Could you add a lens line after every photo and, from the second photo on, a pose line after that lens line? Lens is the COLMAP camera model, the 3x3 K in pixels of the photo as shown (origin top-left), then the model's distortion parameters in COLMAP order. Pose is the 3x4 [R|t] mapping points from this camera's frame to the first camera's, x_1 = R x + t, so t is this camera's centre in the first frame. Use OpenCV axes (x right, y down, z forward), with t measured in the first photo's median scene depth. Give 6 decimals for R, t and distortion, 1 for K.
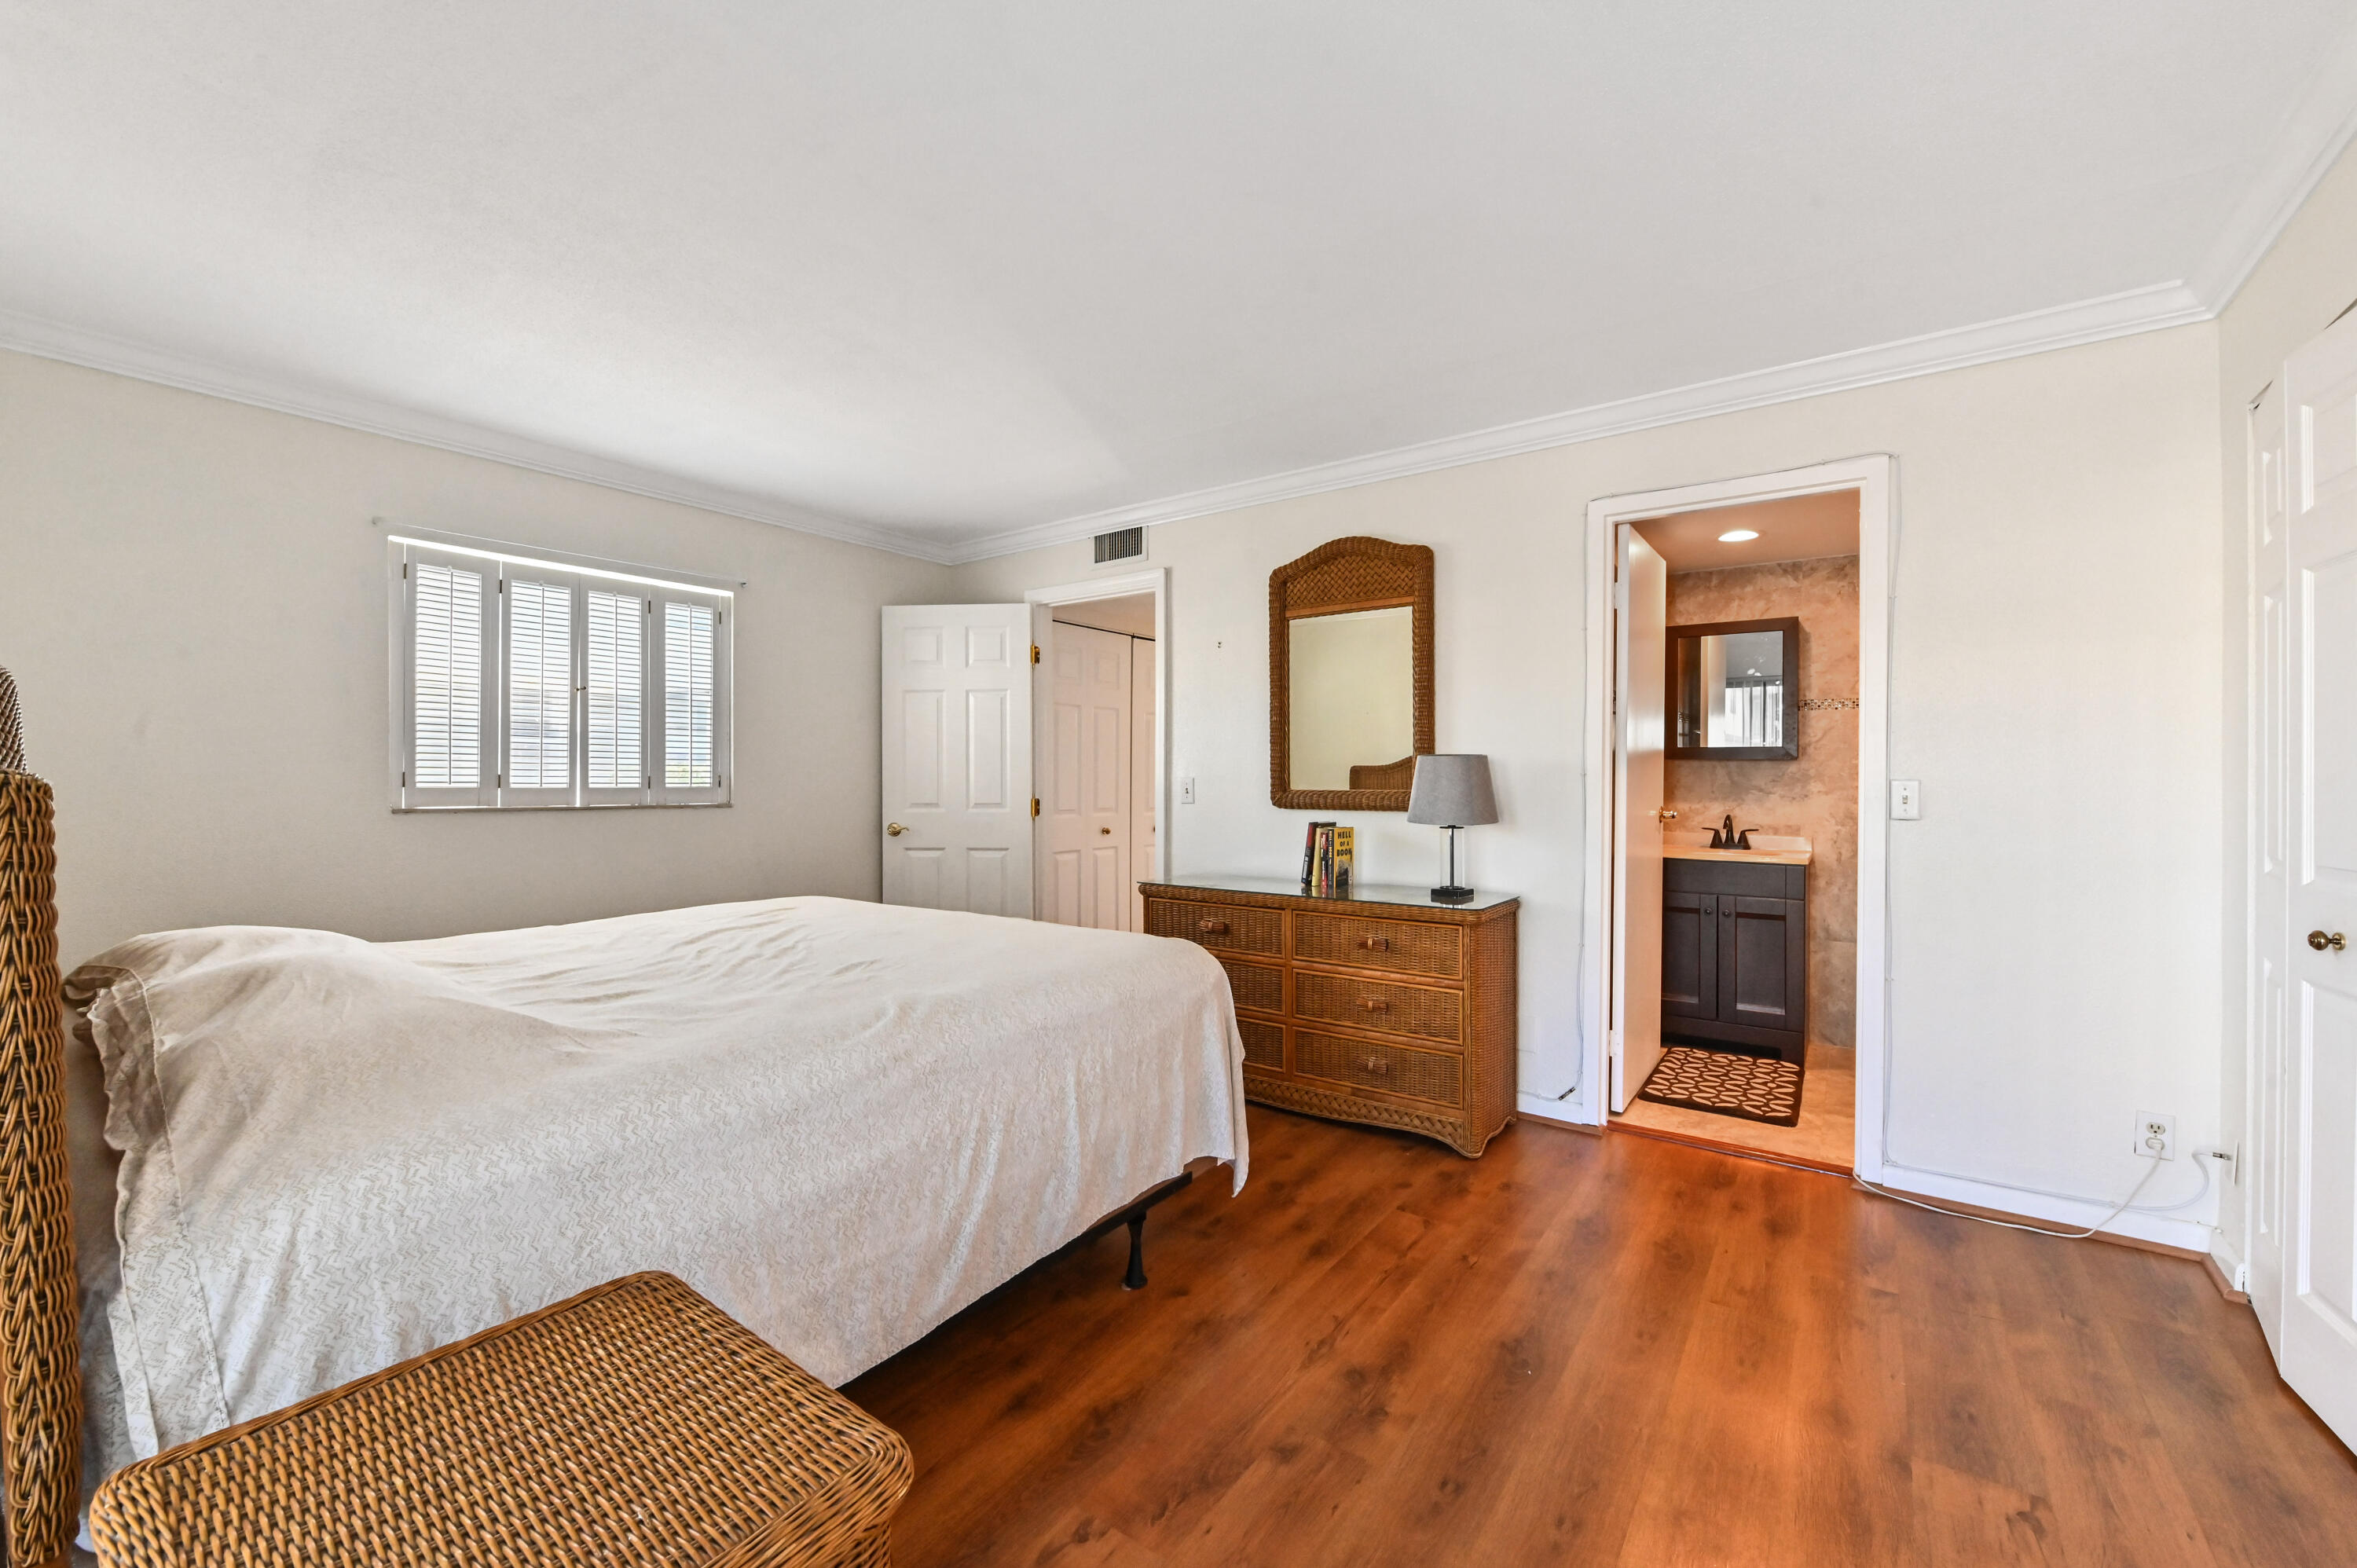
lens RADIAL K [[946.6, 0, 1166.7], [0, 946.6, 780.9], [0, 0, 1]] dist [-0.006884, -0.000498]
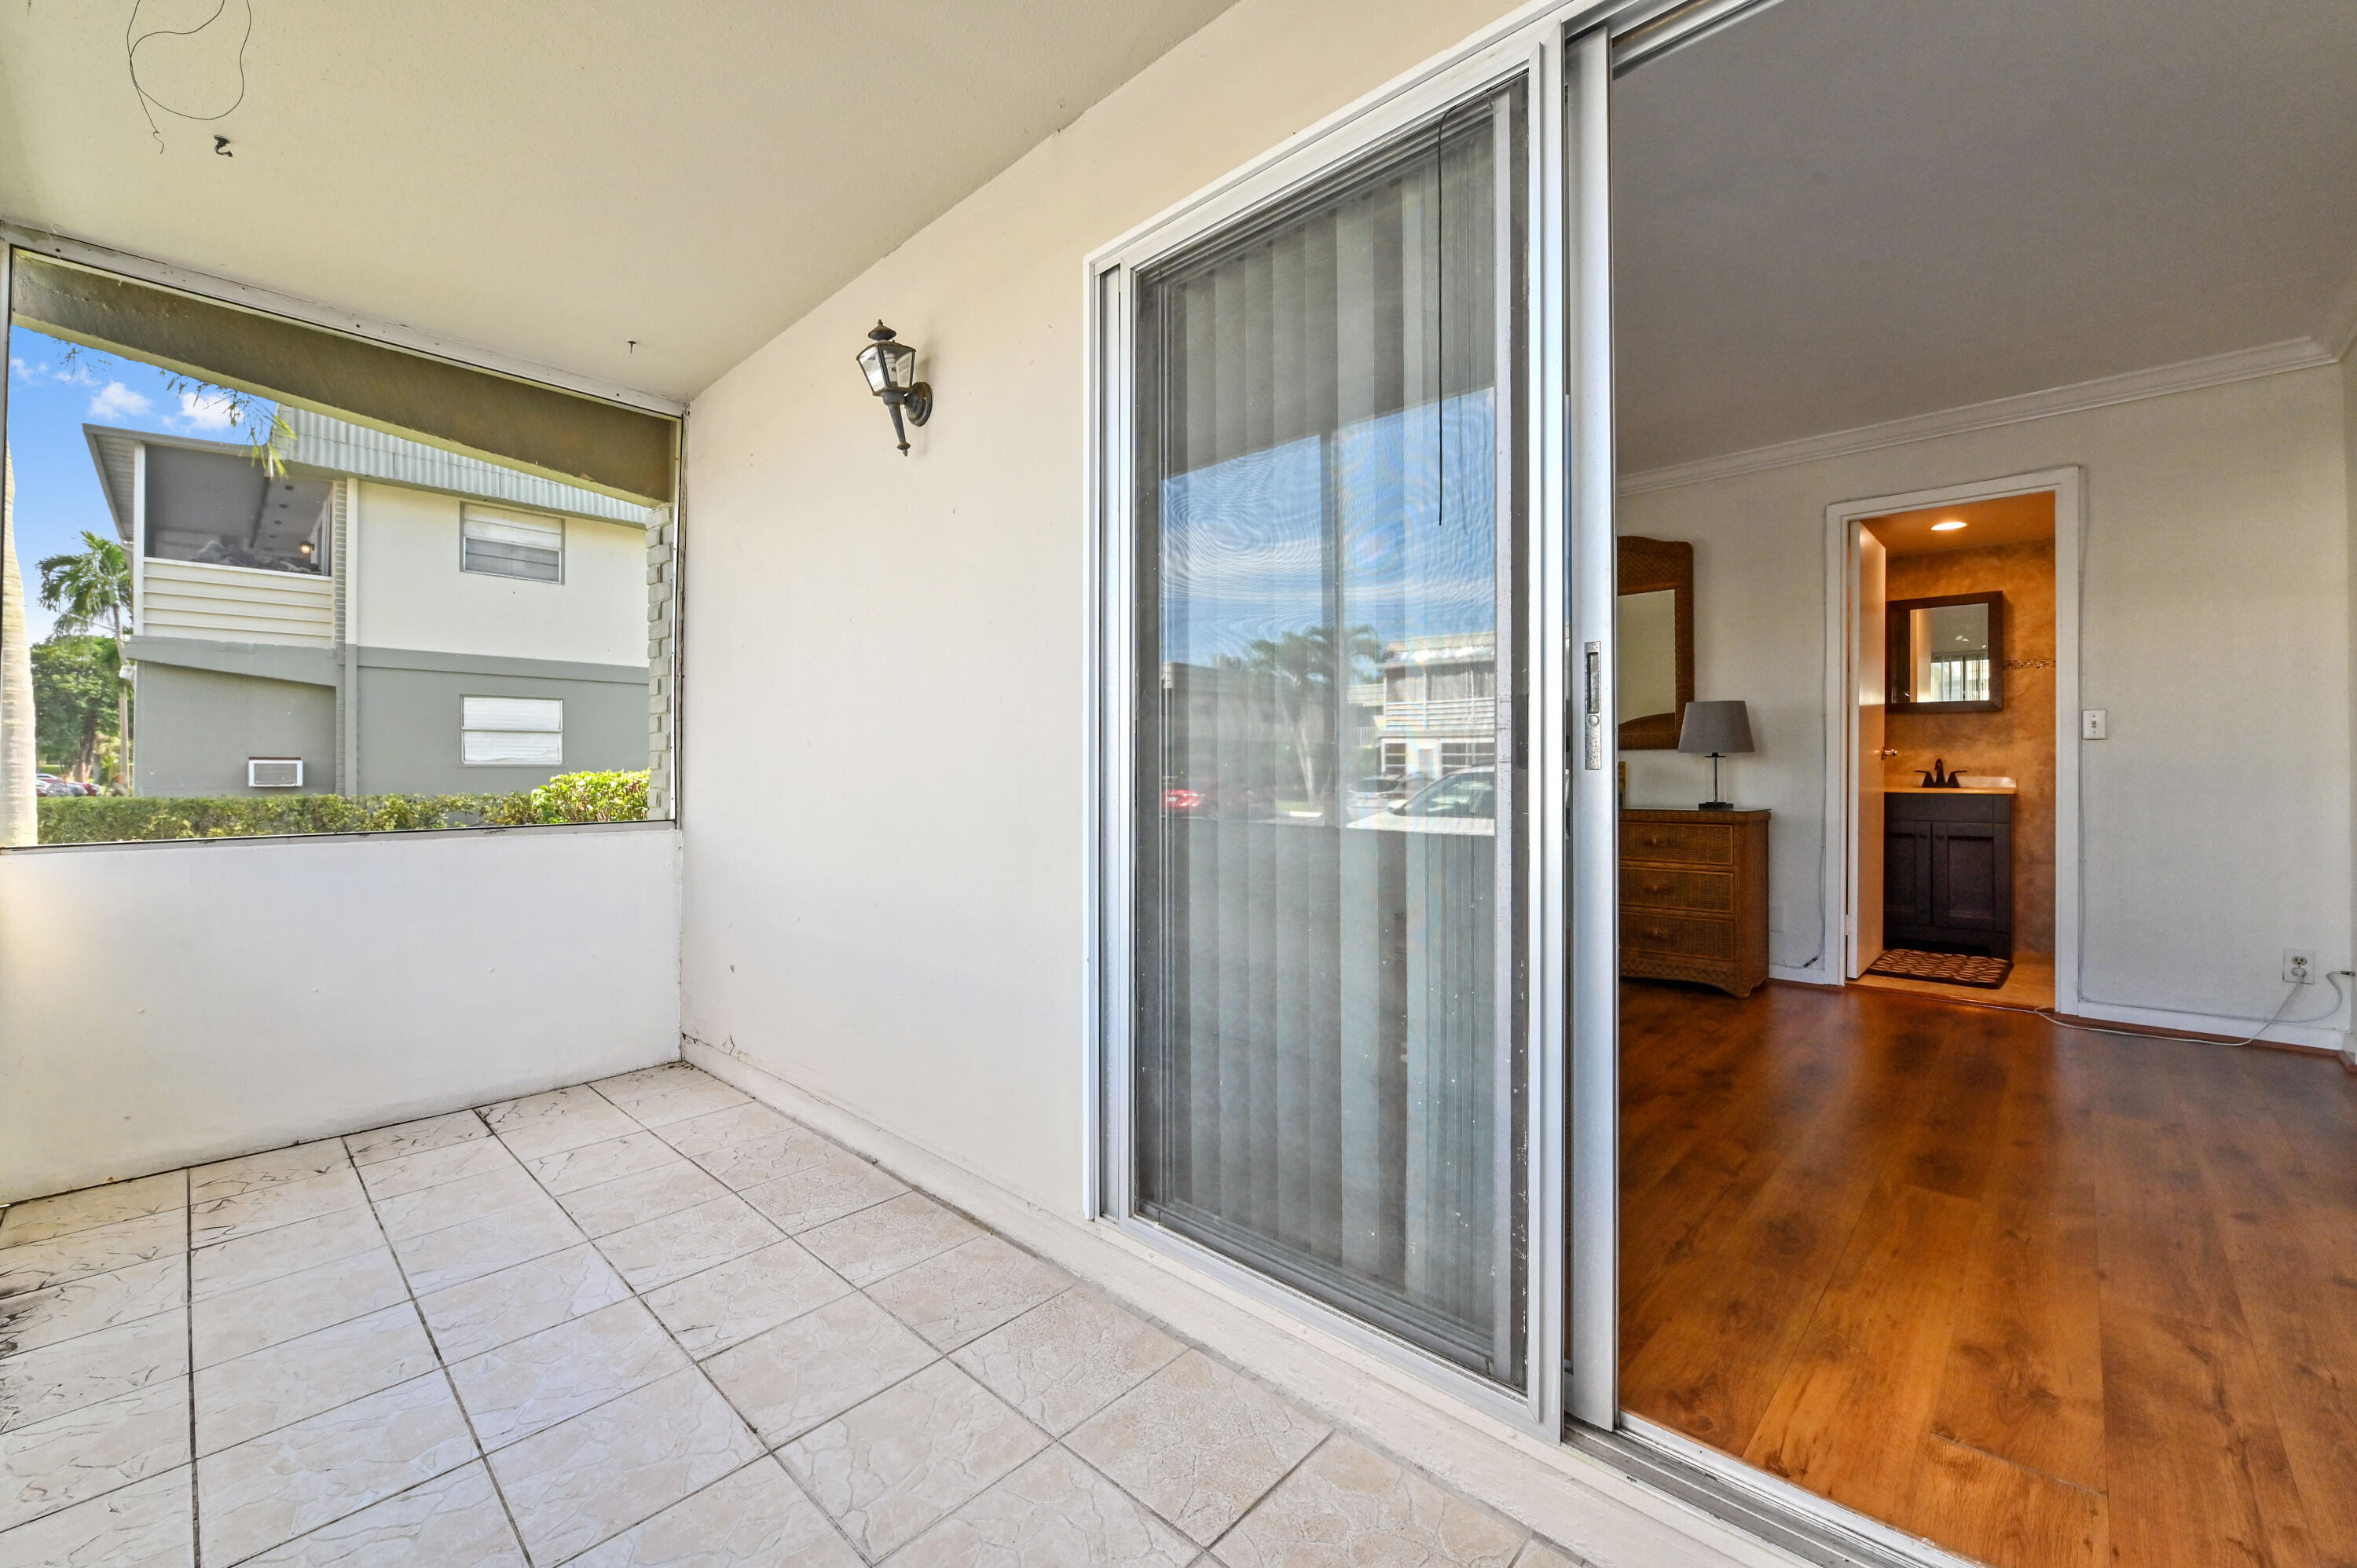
lens RADIAL K [[946.6, 0, 1184.7], [0, 946.6, 771.4], [0, 0, 1]] dist [-0.006884, -0.000498]
pose [[0.992672, -0.000600, -0.120840, -0.221972], [-0.000248, 0.999975, -0.007007, 0.065168], [0.120841, 0.006985, 0.992647, -0.316815]]
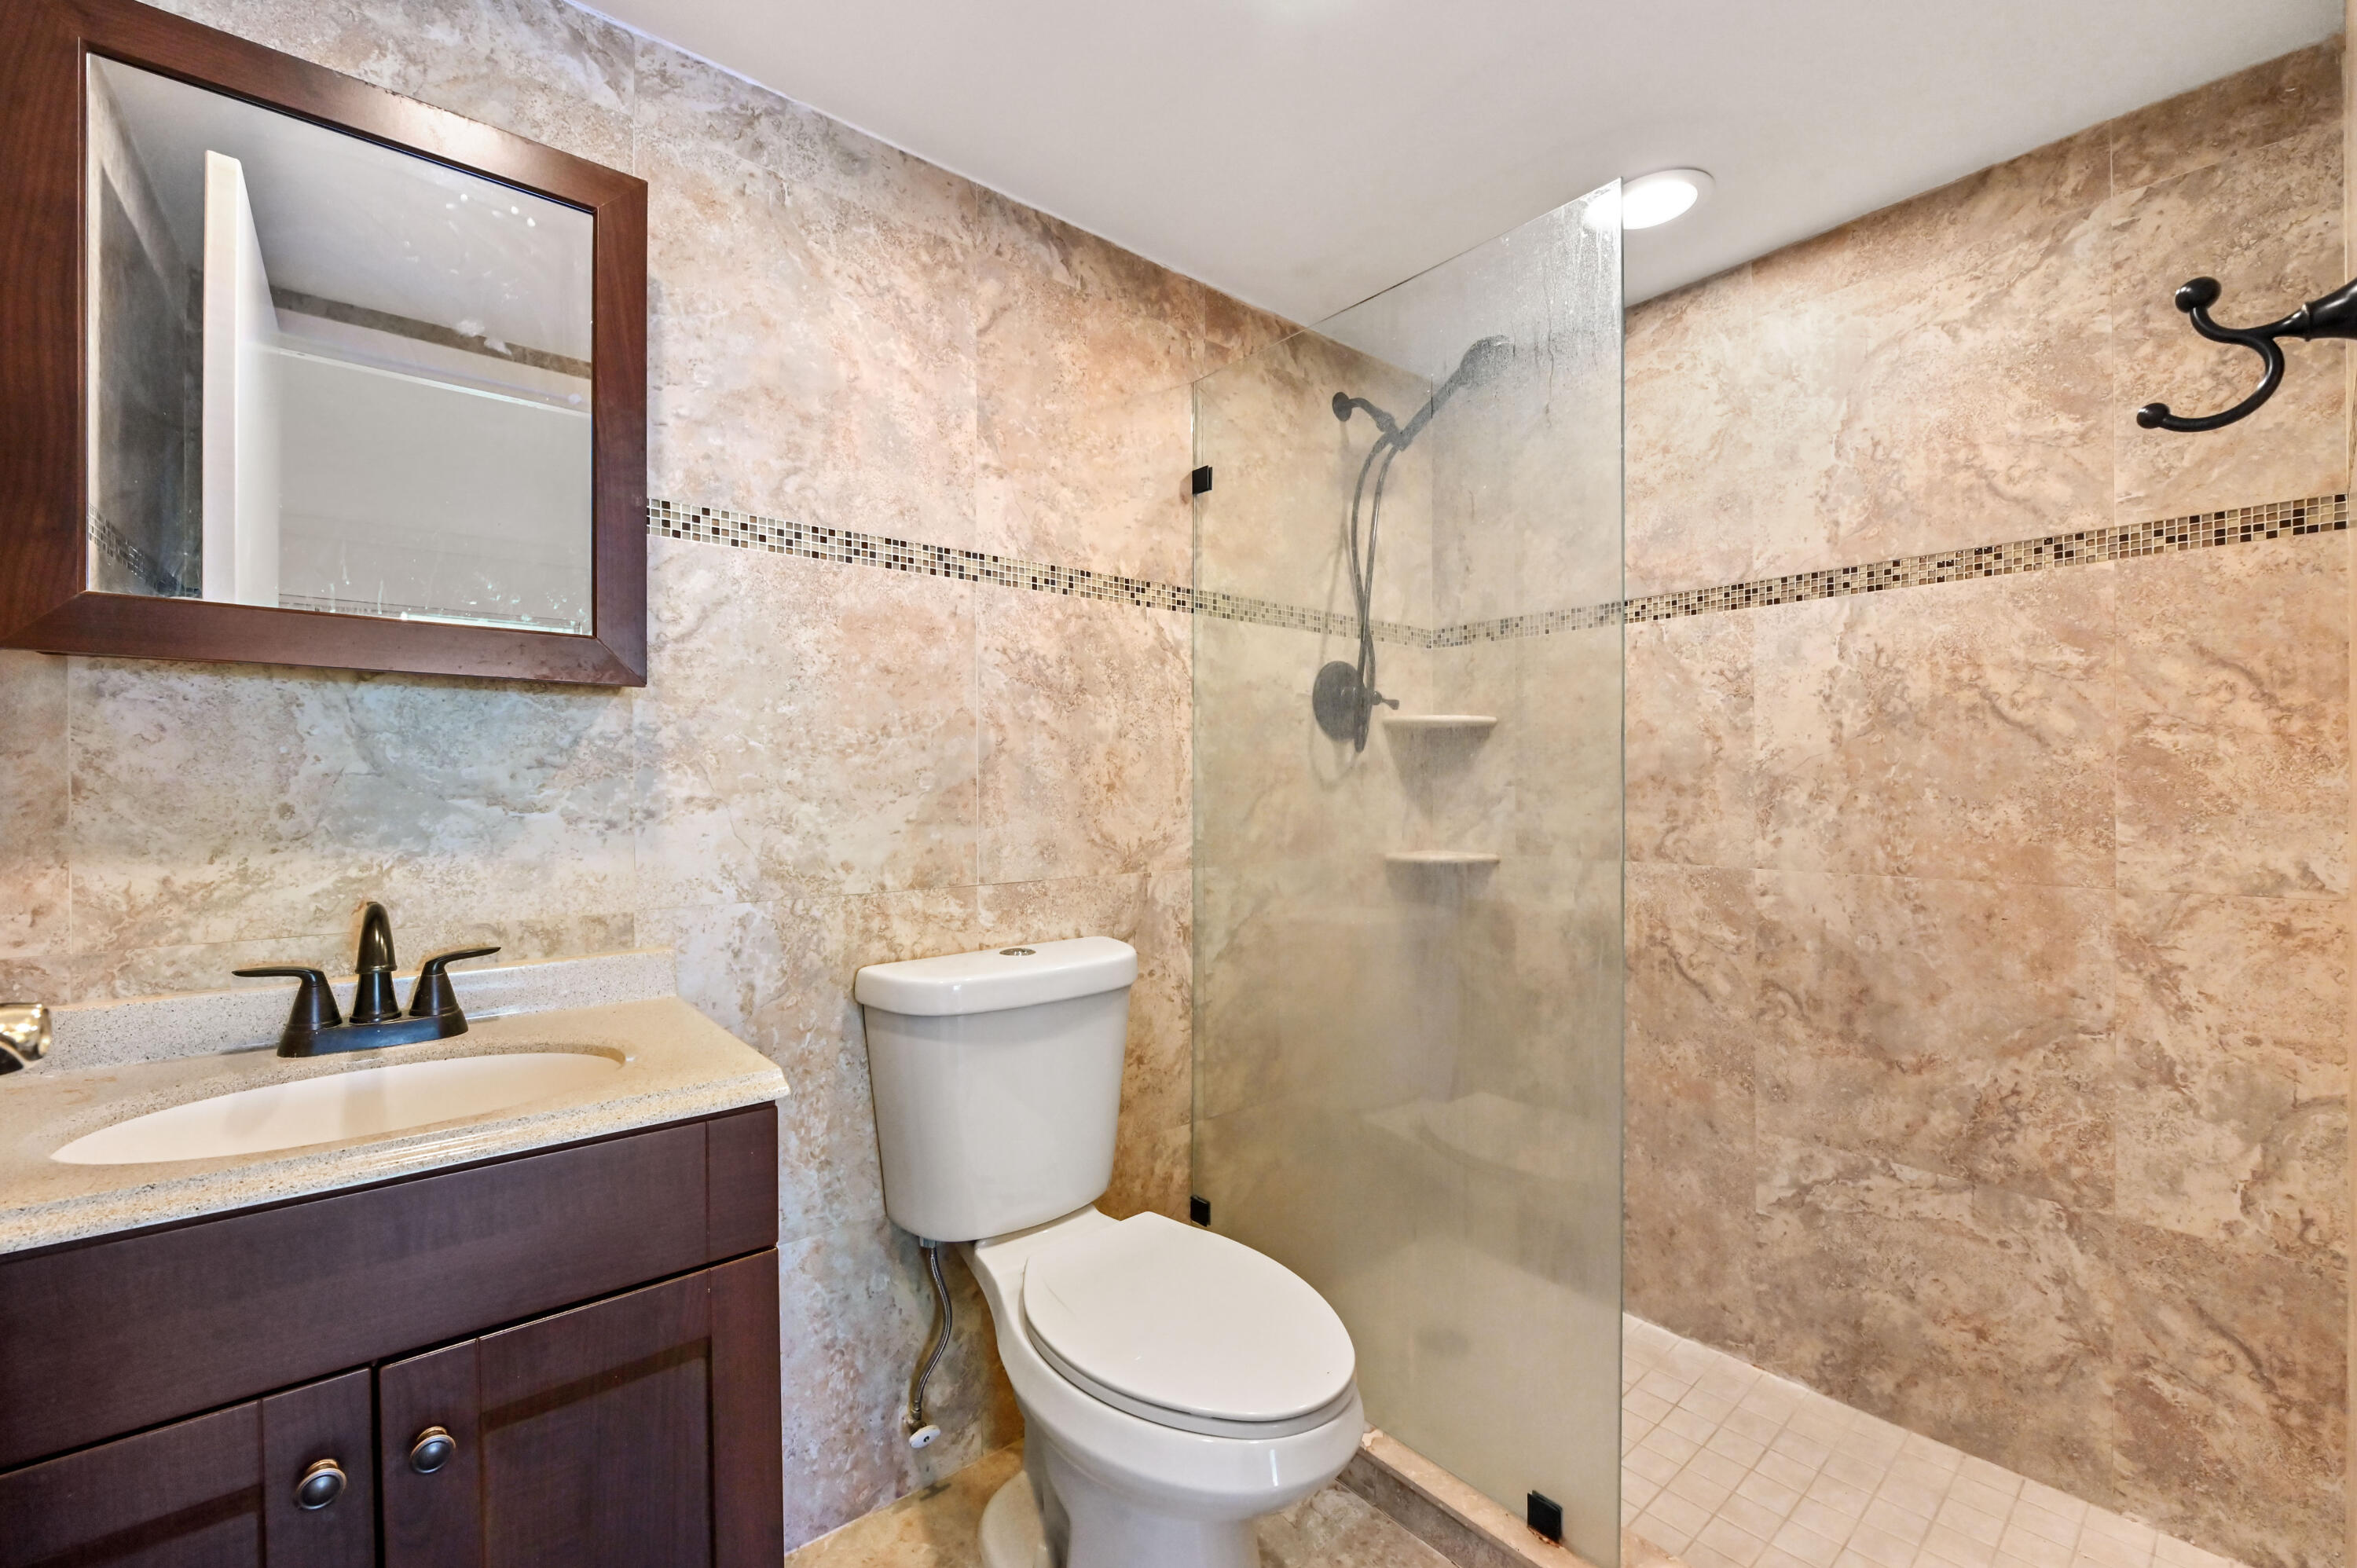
lens RADIAL K [[946.6, 0, 1171.3], [0, 946.6, 795.6], [0, 0, 1]] dist [-0.006884, -0.000498]
pose [[0.205983, -0.000536, 0.978555, 0.438530], [0.010488, 0.999944, -0.001660, 0.012925], [-0.978499, 0.010605, 0.205977, 0.816854]]
